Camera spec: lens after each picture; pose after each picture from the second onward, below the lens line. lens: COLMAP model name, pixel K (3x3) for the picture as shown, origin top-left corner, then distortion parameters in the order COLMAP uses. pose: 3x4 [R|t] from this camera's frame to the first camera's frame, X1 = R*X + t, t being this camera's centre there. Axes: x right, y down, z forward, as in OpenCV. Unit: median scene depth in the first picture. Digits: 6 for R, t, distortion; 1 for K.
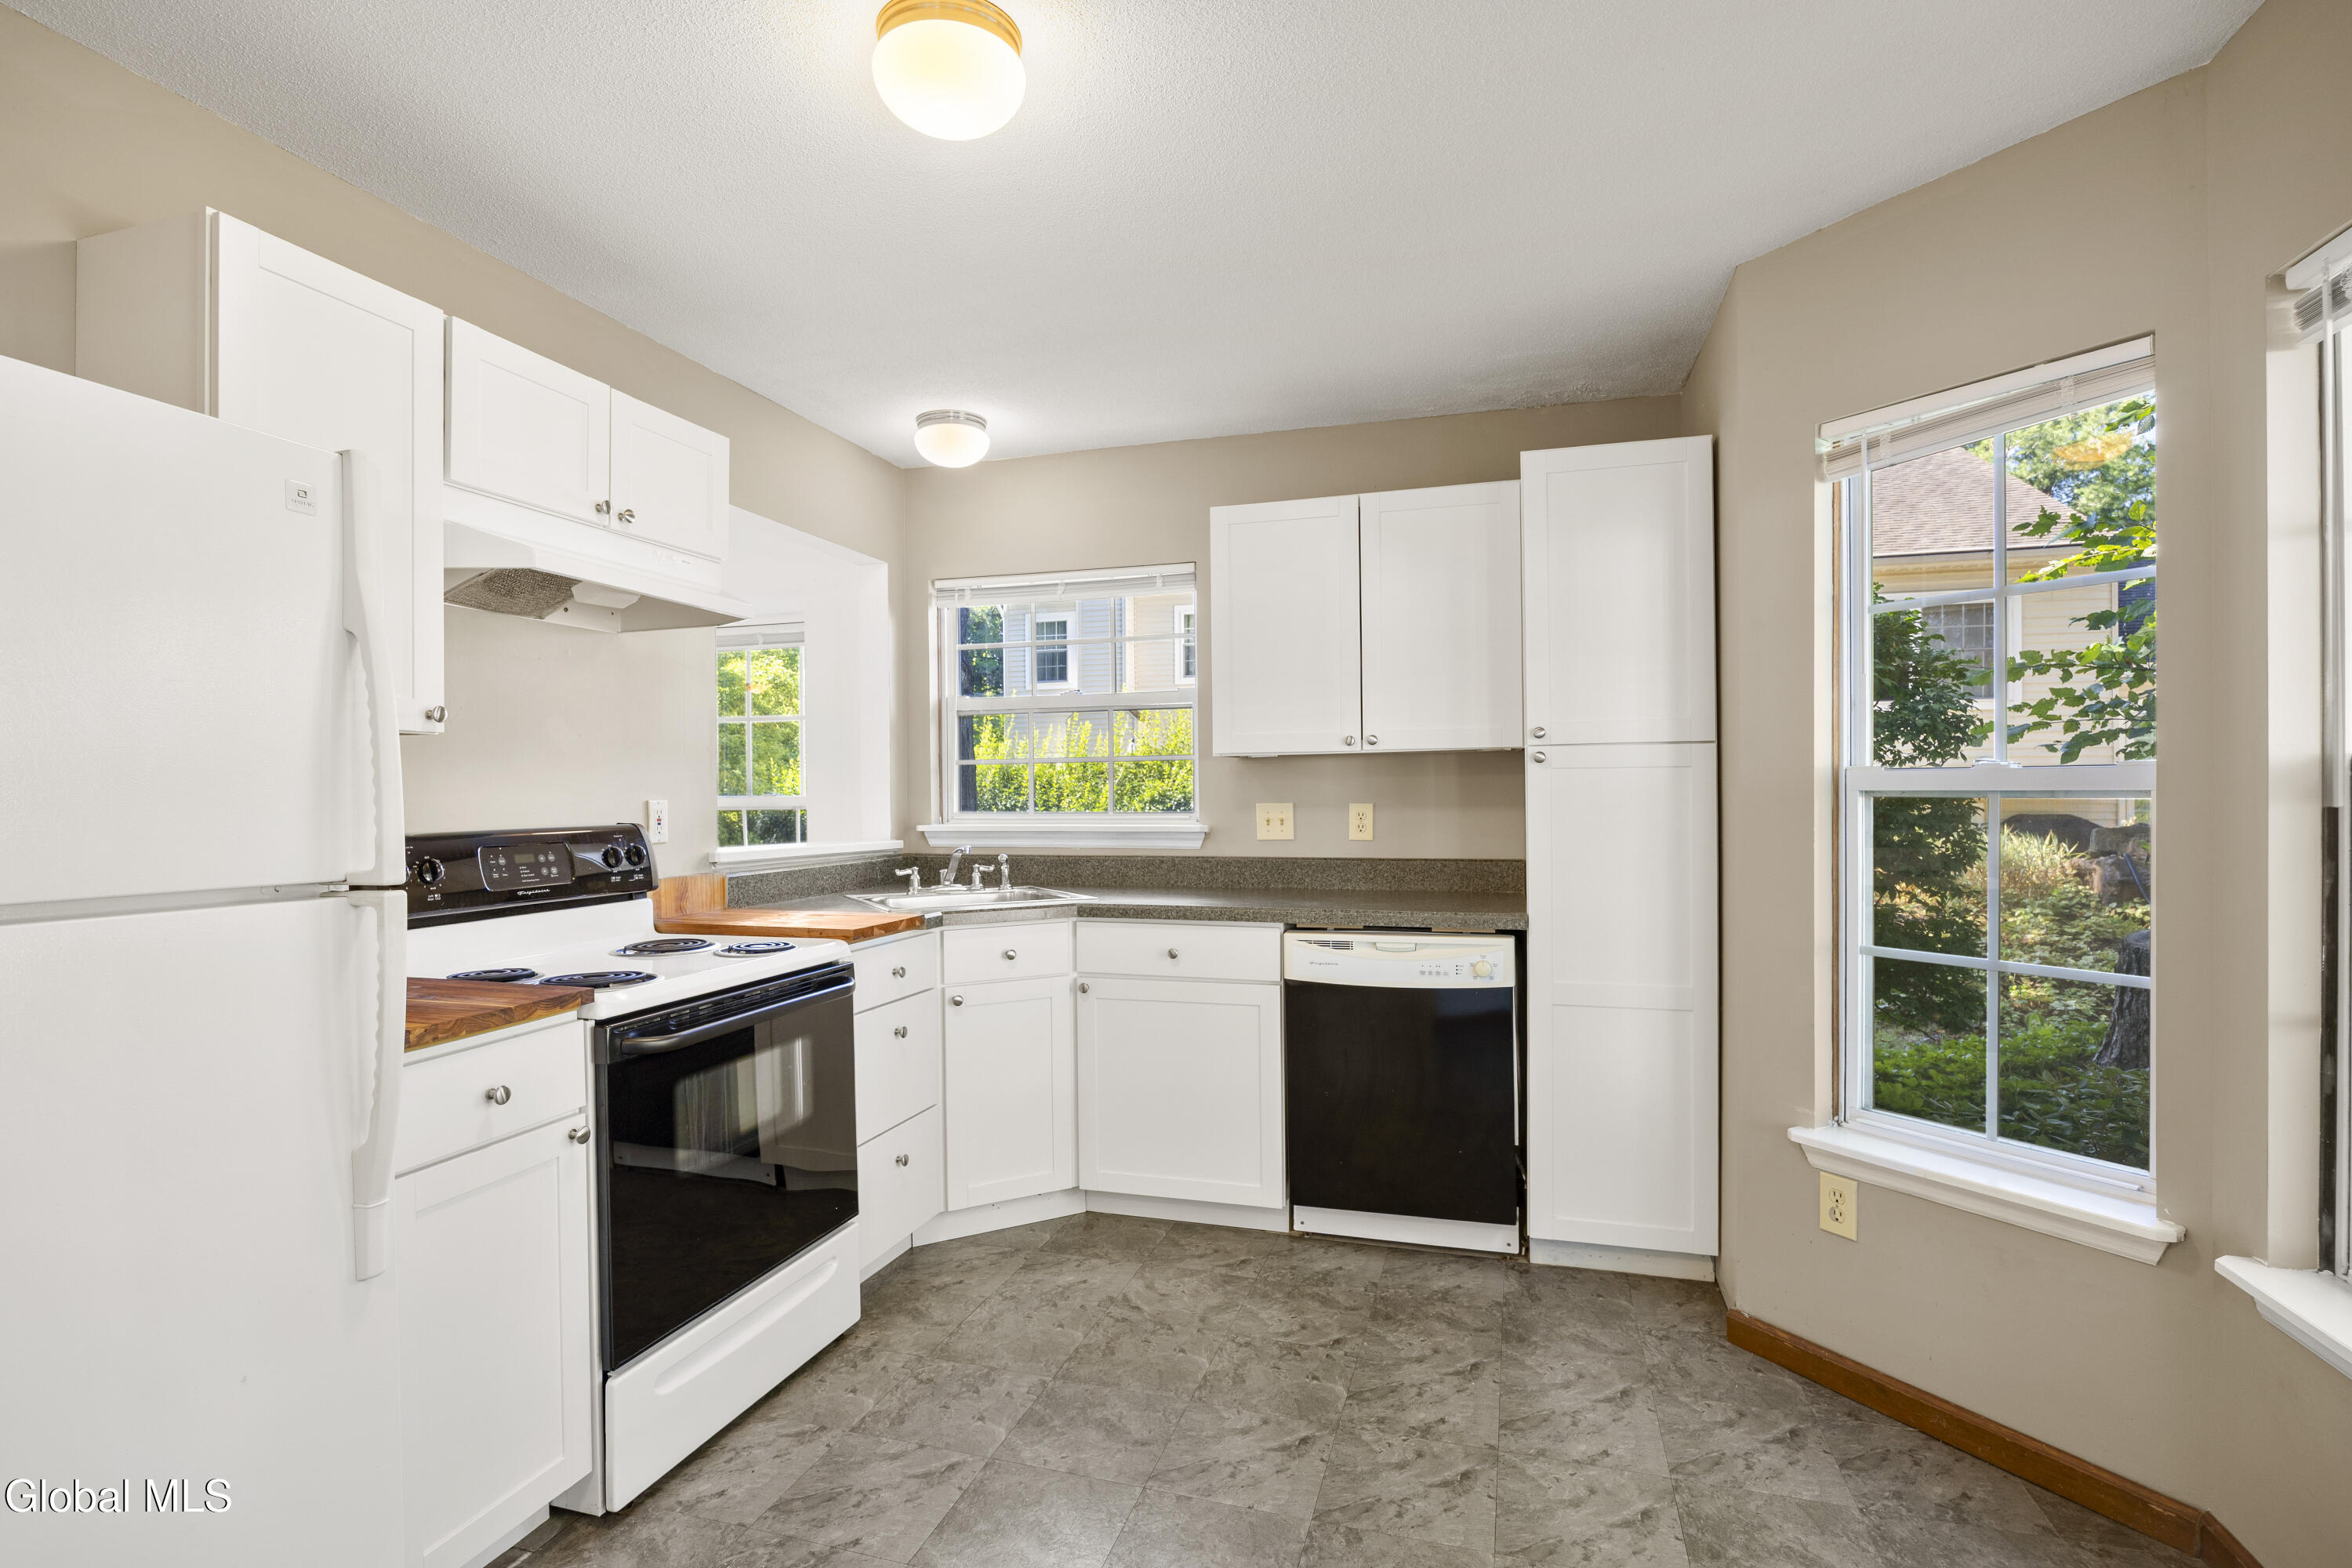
lens RADIAL K [[1152.2, 0, 1166.2], [0, 1152.2, 783.3], [0, 0, 1]] dist [-0.004817, -0.000556]
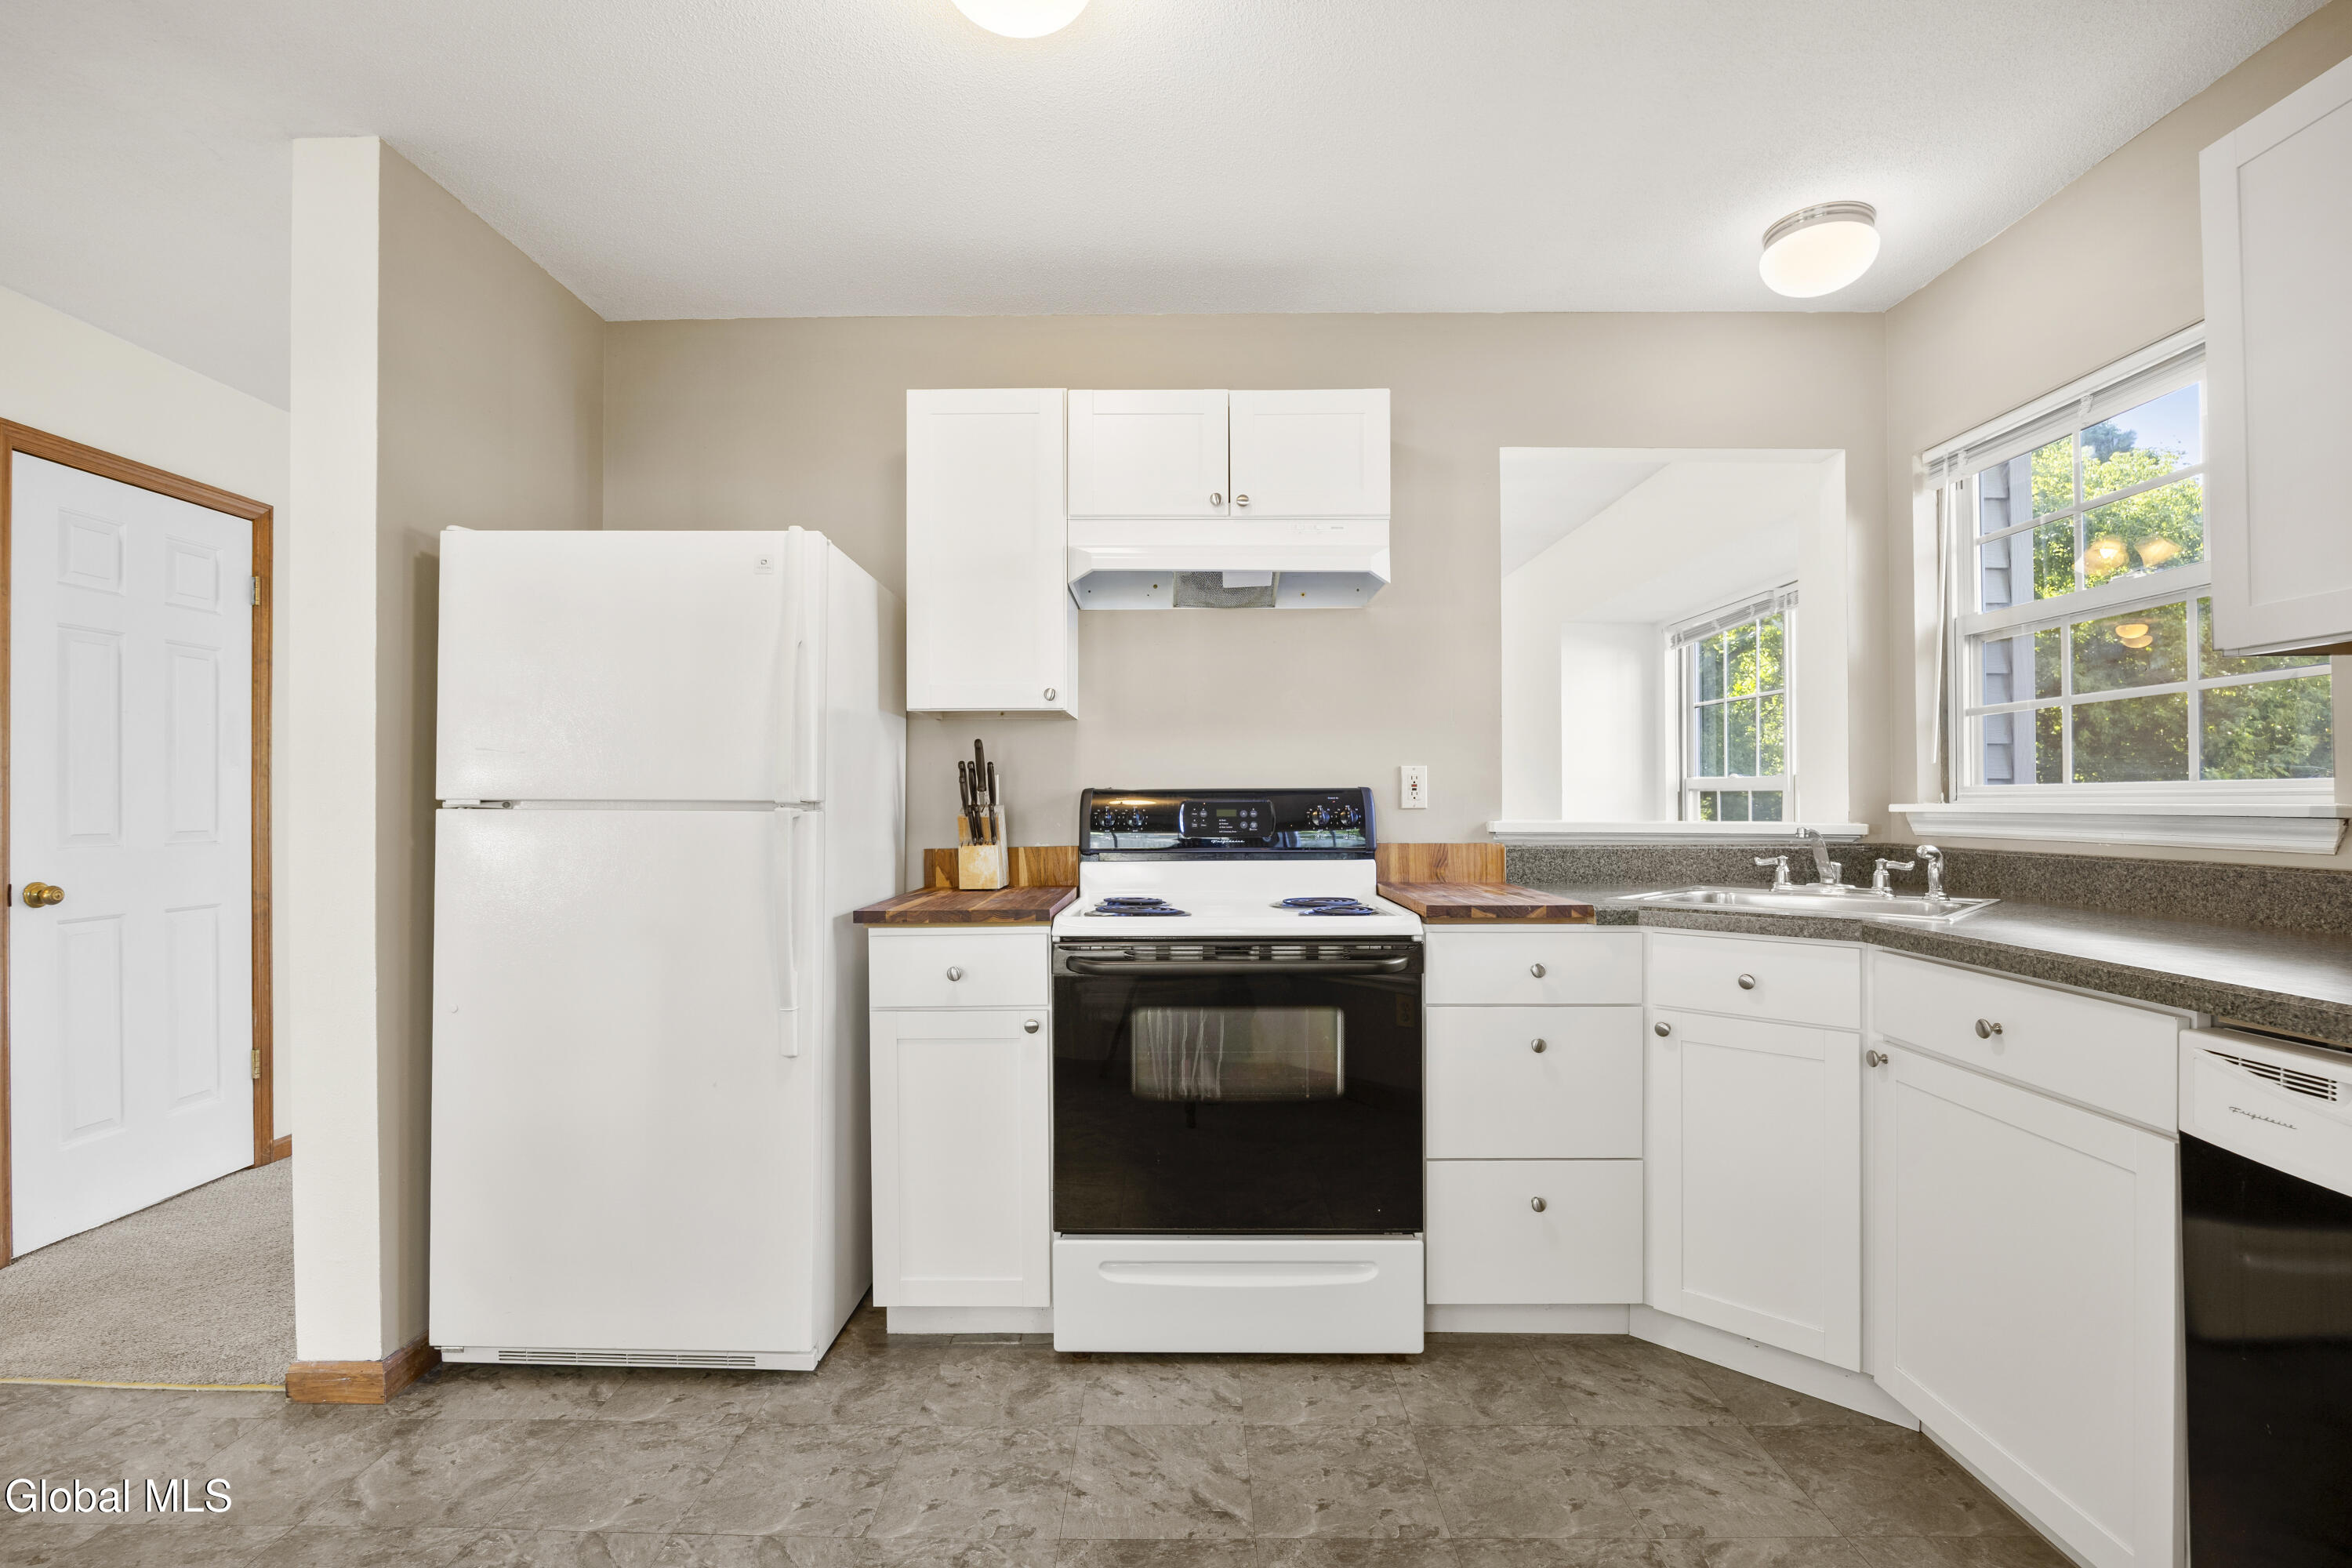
lens RADIAL K [[1093.2, 0, 1174.2], [0, 1093.2, 797.3], [0, 0, 1]] dist [-0.008692, -0.000579]
pose [[0.278672, 0.002681, -0.960383, 0.408613], [0.006014, 0.999972, 0.004537, 0.035464], [0.960368, -0.007040, 0.278648, 0.514278]]
